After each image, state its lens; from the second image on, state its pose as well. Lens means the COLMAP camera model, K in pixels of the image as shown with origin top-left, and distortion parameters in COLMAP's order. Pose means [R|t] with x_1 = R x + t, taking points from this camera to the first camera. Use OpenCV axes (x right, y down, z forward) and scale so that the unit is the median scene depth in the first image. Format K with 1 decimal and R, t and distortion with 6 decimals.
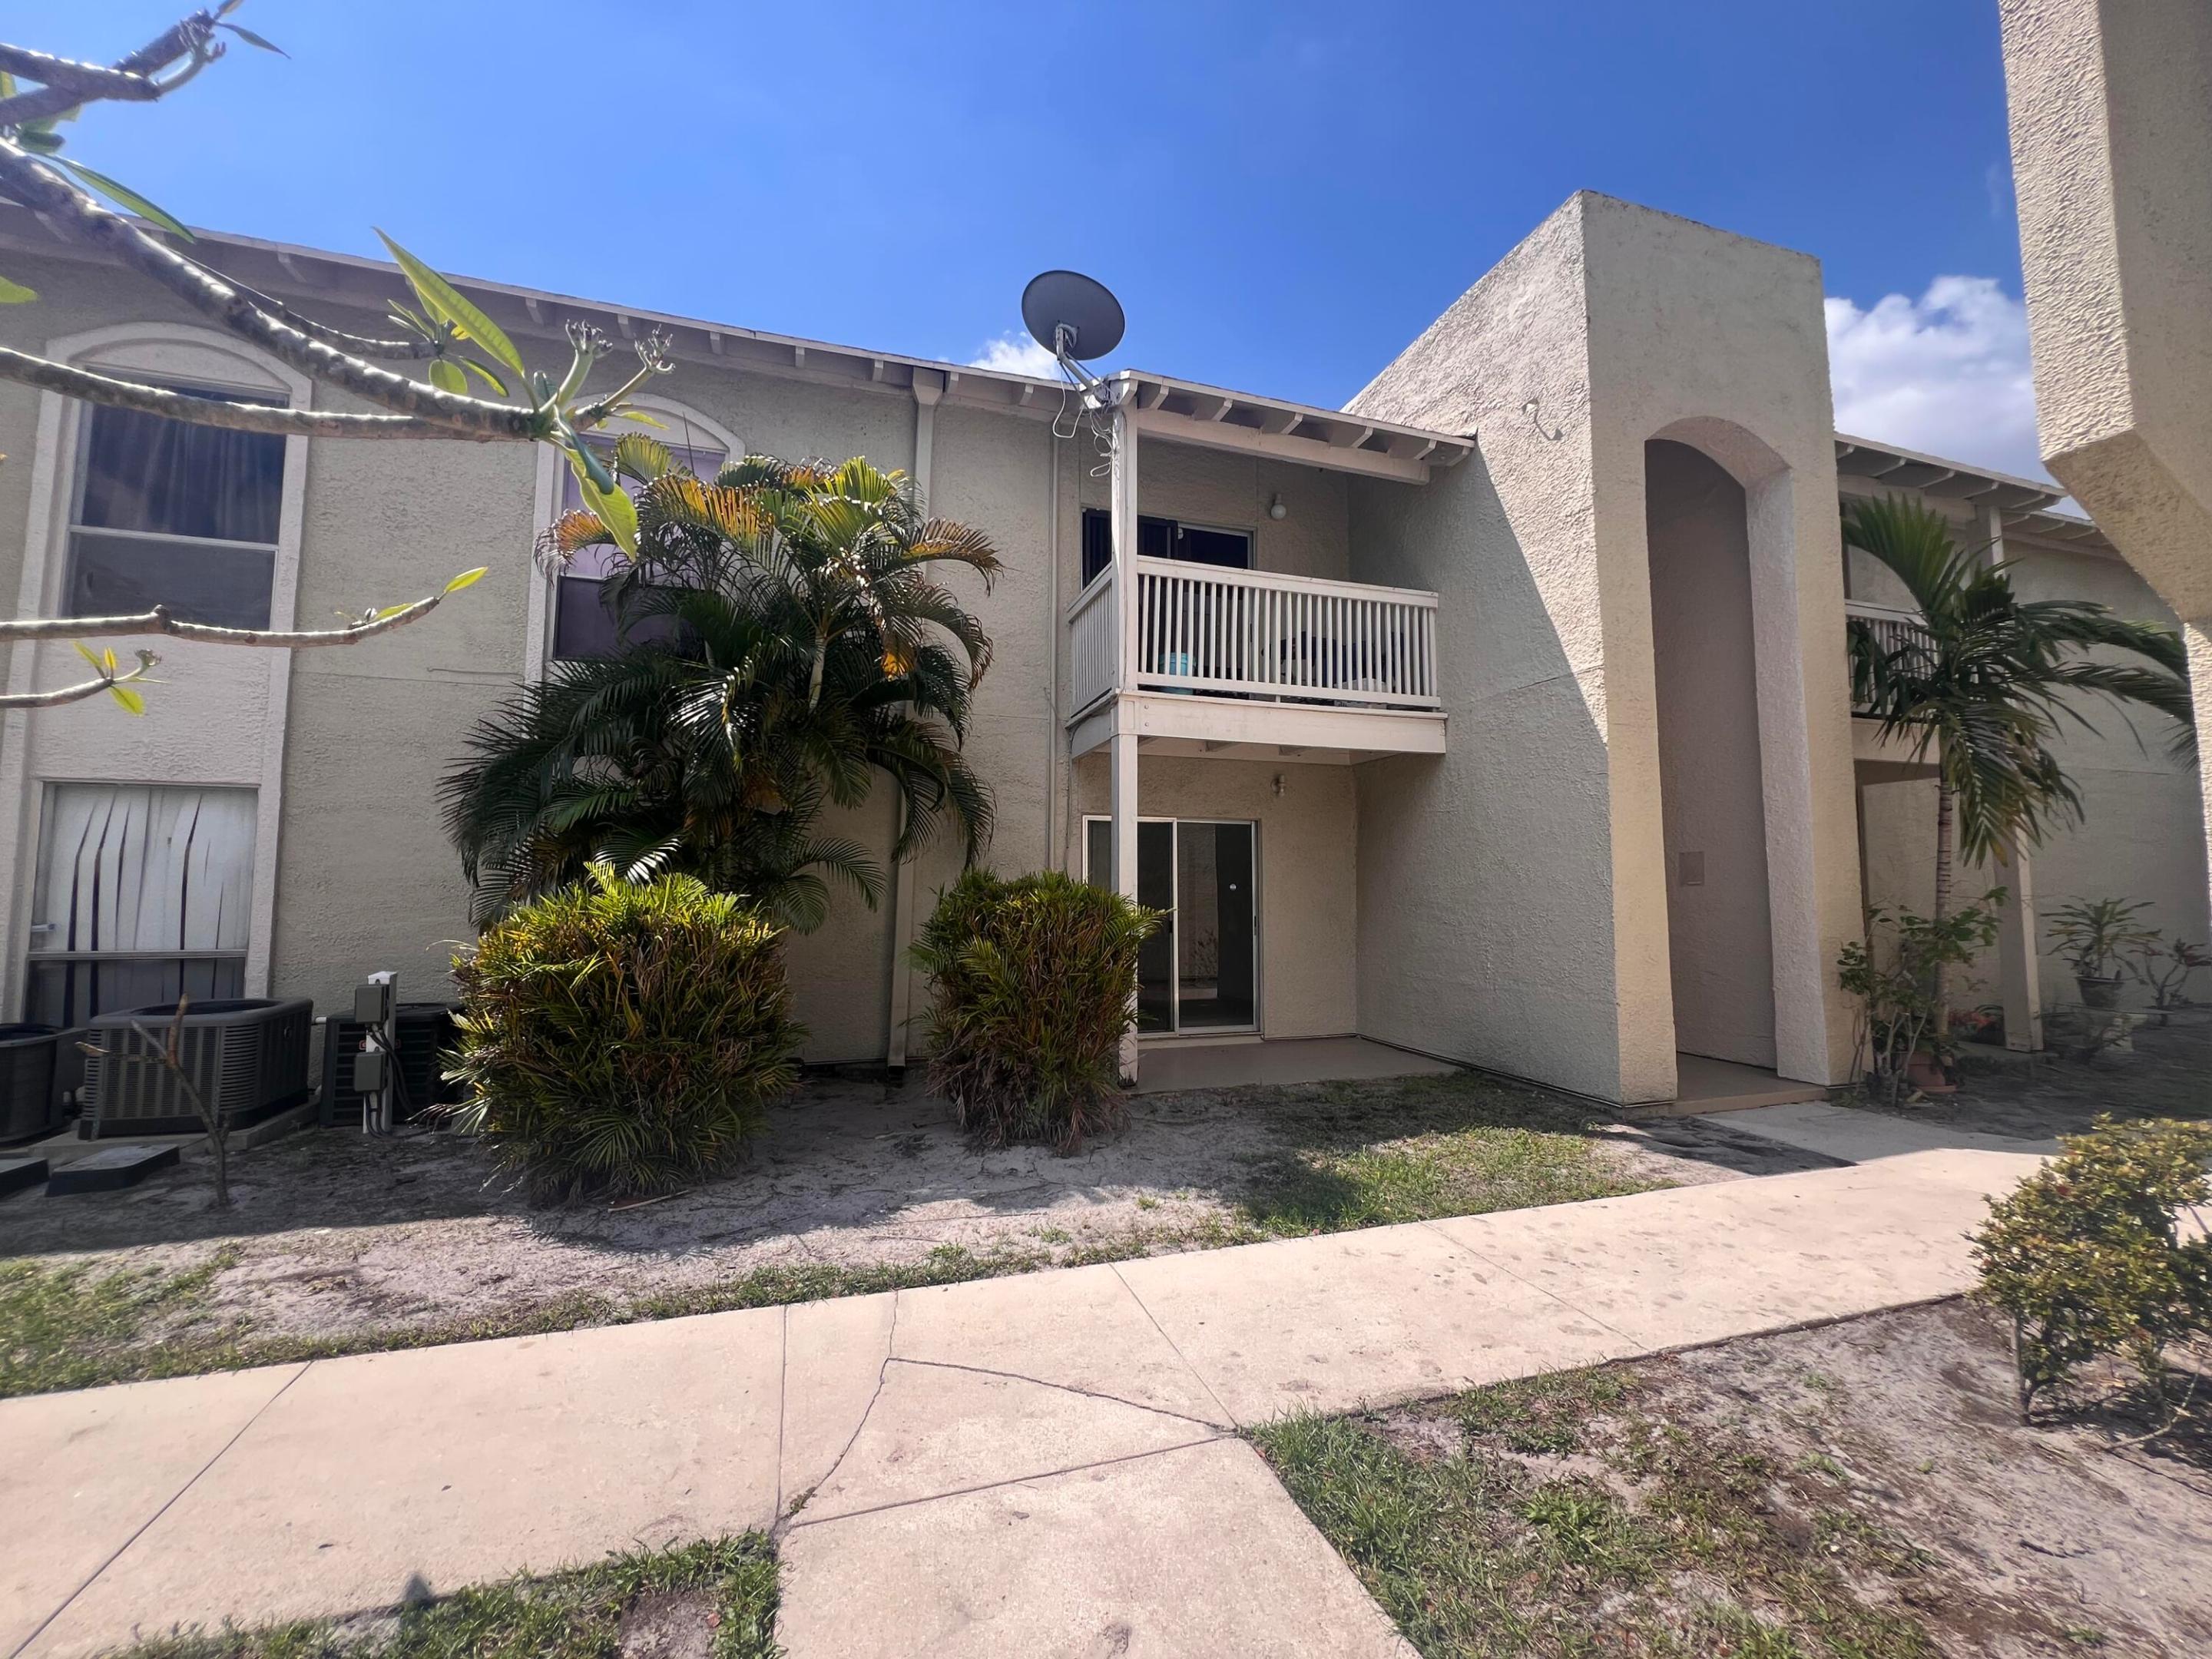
lens RADIAL K [[883.7, 0, 1119.1], [0, 883.7, 833.9], [0, 0, 1]] dist [-0.002461, -0.000246]
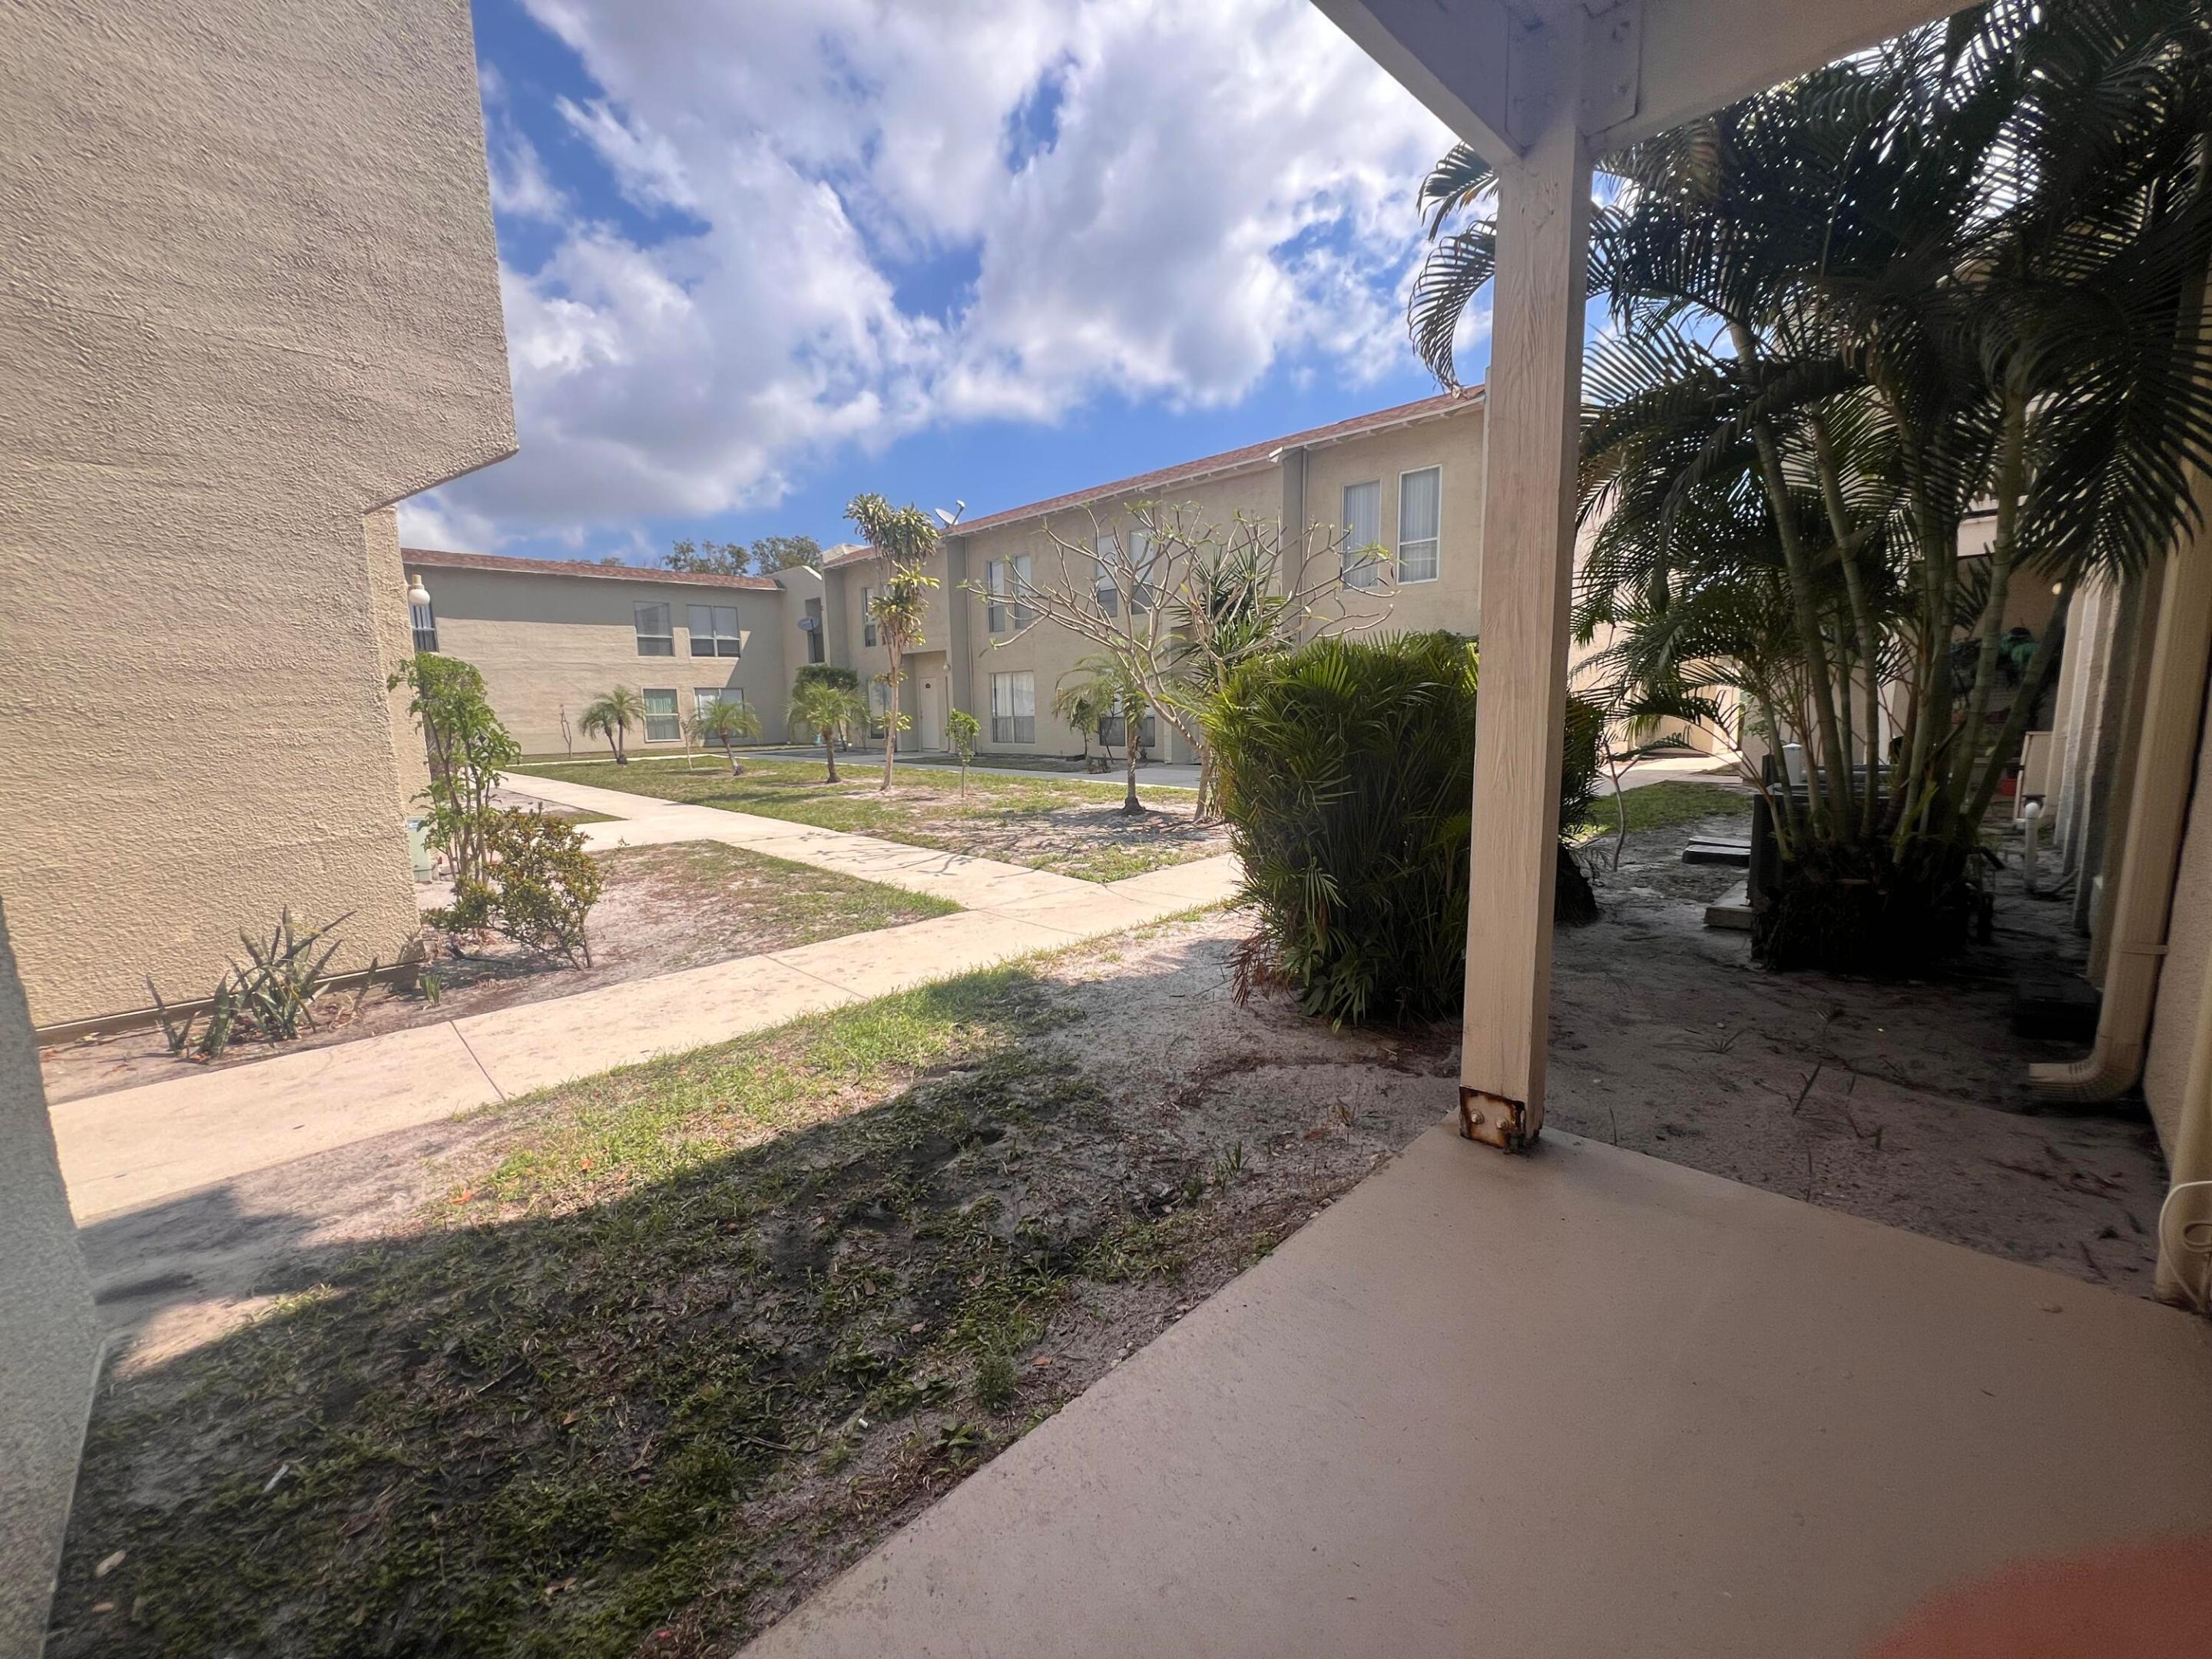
lens RADIAL K [[883.7, 0, 1109.9], [0, 883.7, 830.2], [0, 0, 1]] dist [-0.002461, -0.000246]
pose [[-0.893252, 0.079424, -0.442484, 0.529543], [0.050363, 0.995753, 0.077065, 0.172844], [0.446726, 0.046554, -0.893459, 2.036056]]
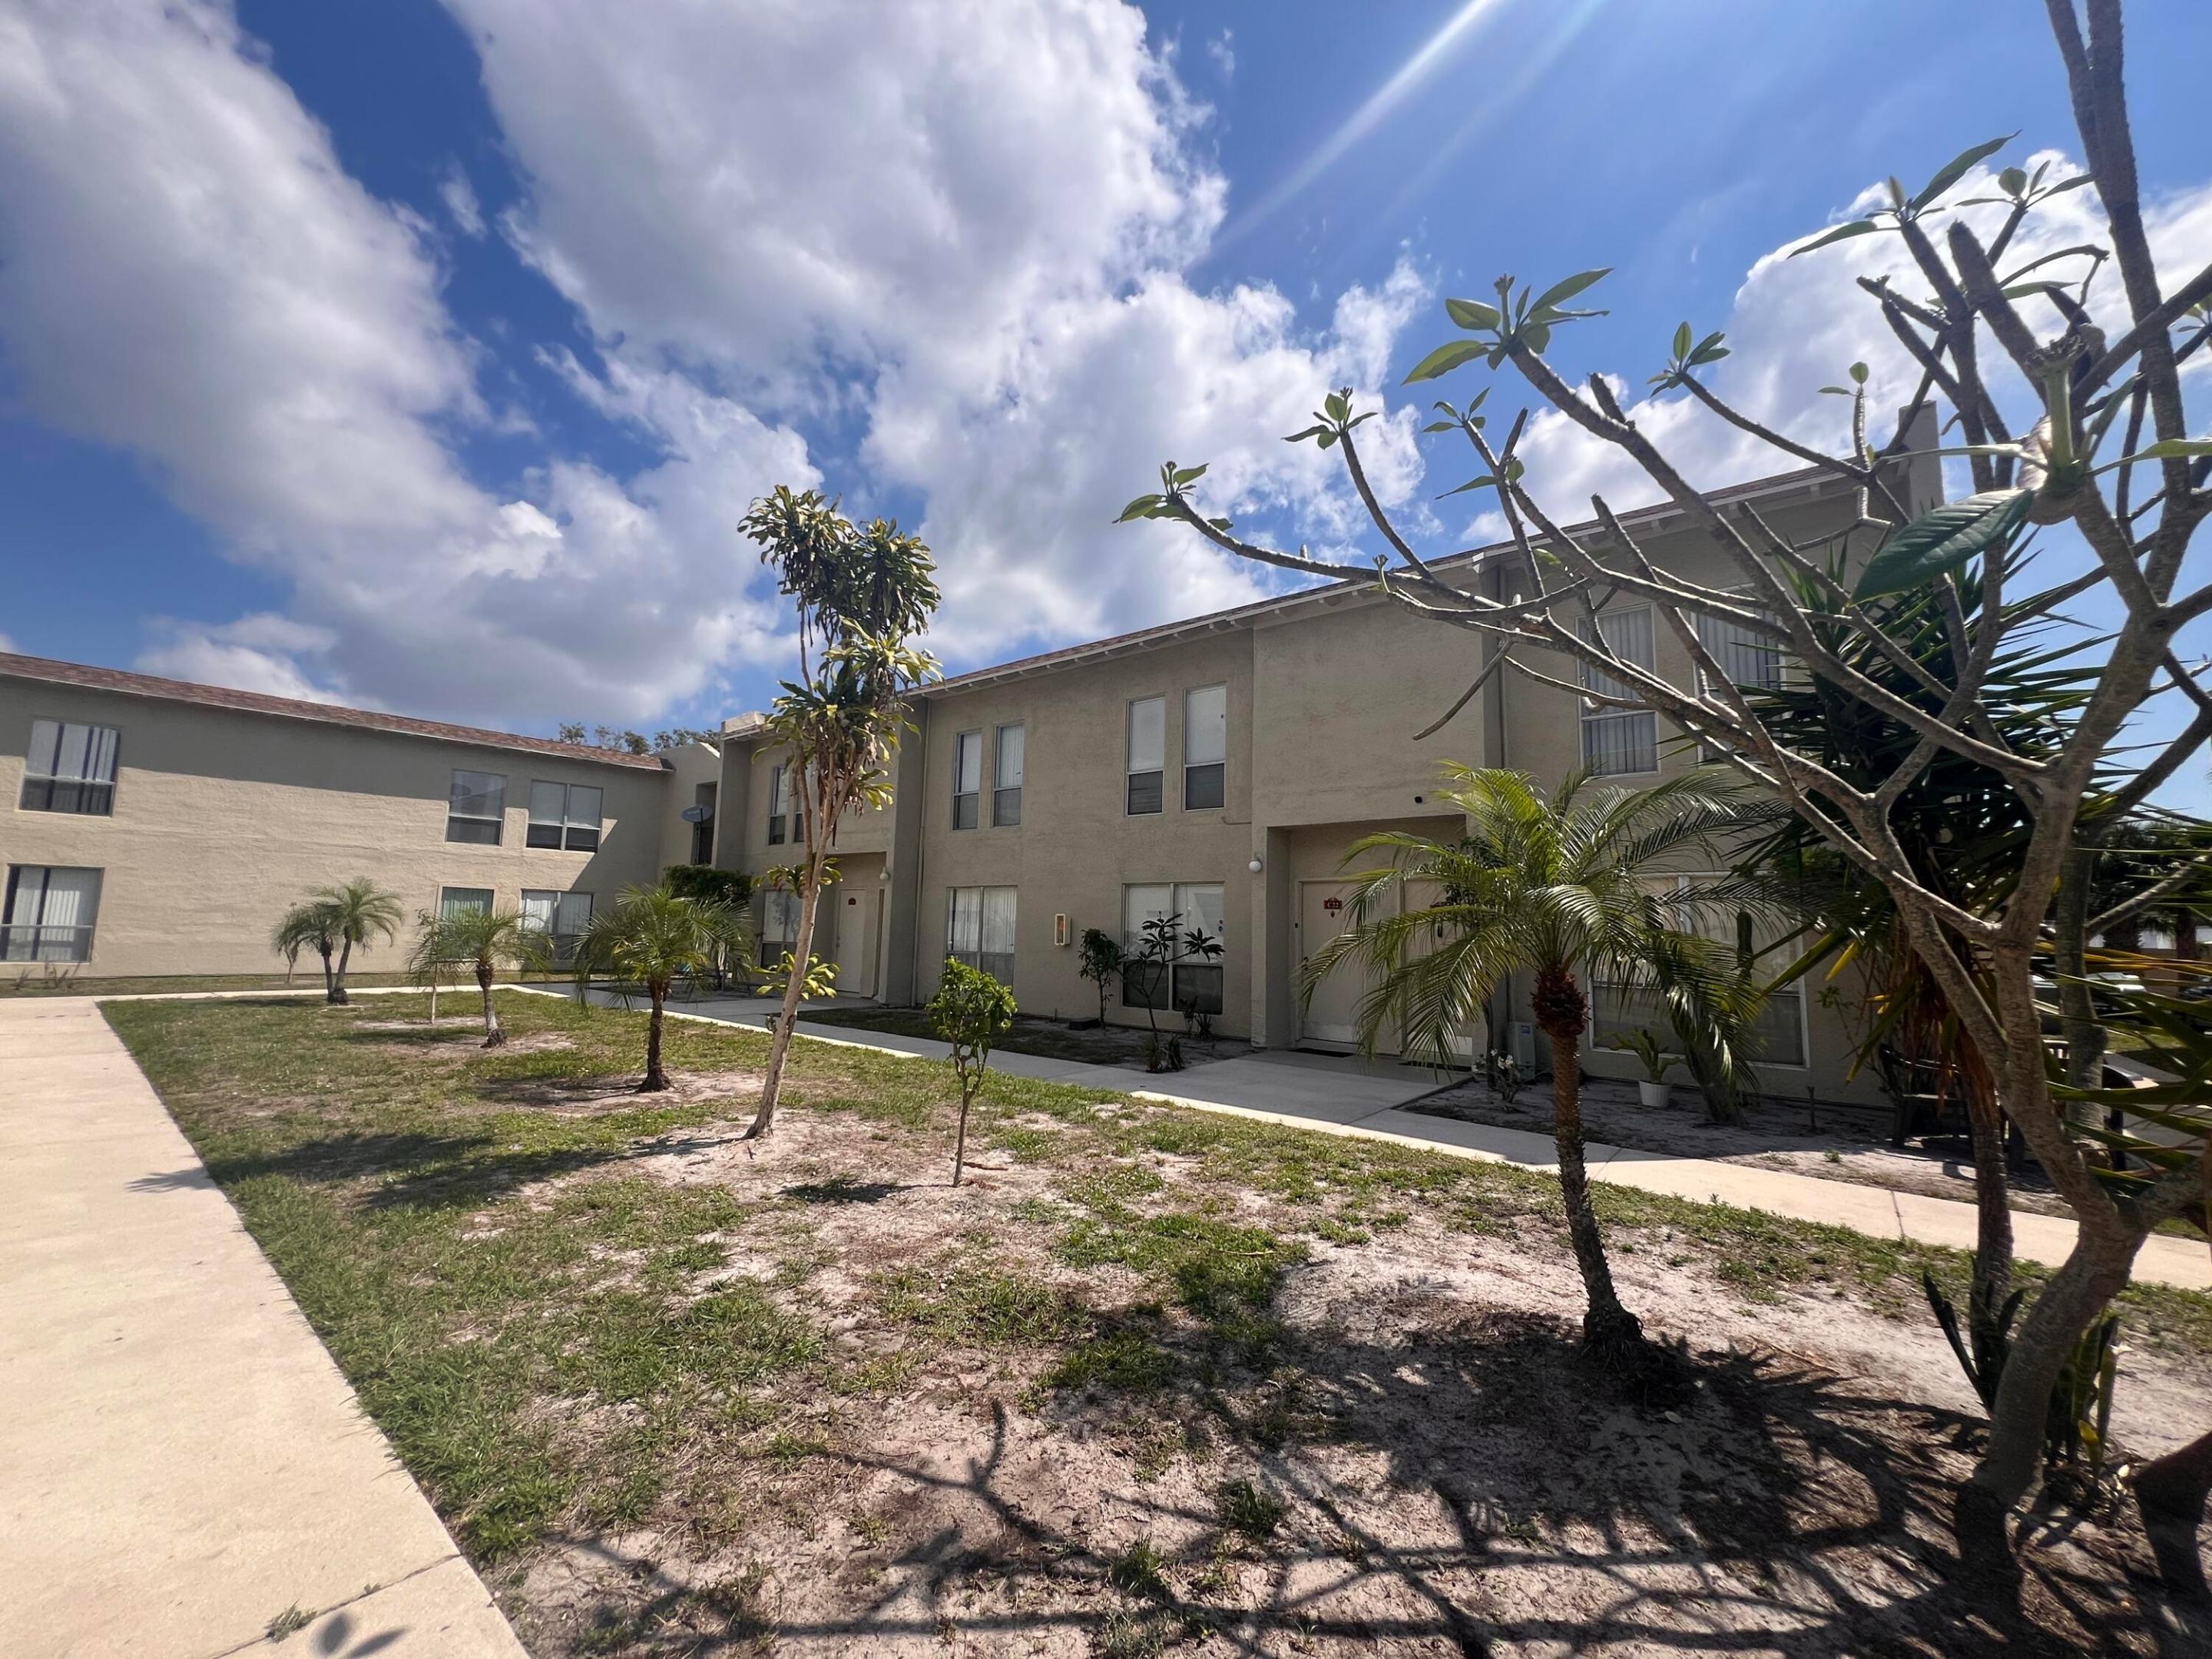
lens RADIAL K [[883.7, 0, 1113.6], [0, 883.7, 817.6], [0, 0, 1]] dist [-0.002461, -0.000246]
pose [[-0.841663, -0.090512, -0.532363, 0.116330], [0.013288, 0.982083, -0.187981, 0.005689], [0.539839, -0.165290, -0.825381, 0.227639]]
